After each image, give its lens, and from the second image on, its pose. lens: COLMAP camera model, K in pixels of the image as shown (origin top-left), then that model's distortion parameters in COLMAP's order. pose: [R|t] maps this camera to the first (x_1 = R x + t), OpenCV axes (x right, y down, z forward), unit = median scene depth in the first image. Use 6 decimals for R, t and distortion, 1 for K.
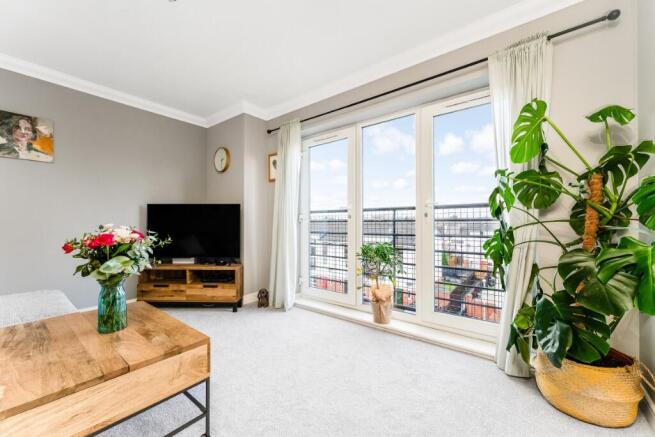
lens RADIAL K [[261.5, 0, 330.5], [0, 261.5, 224.6], [0, 0, 1]] dist [0.000076, 0.000146]
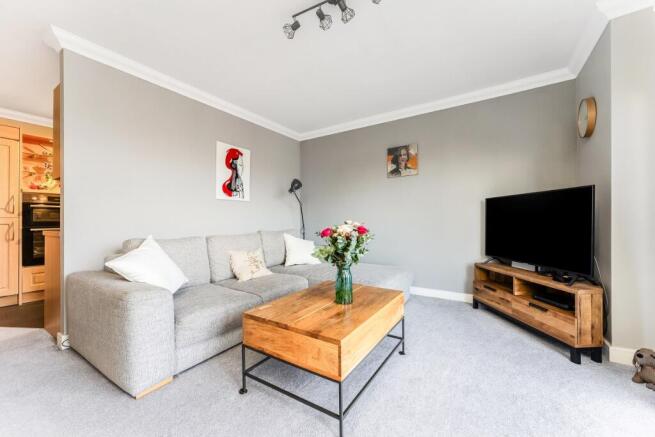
lens RADIAL K [[259.2, 0, 329.1], [0, 259.2, 221.4], [0, 0, 1]] dist [-0.000328, -0.000036]
pose [[0.068012, 0.001933, -0.997683, 0.201535], [0.004995, 0.999985, 0.002278, -0.000287], [0.997672, -0.005138, 0.068001, 0.388227]]
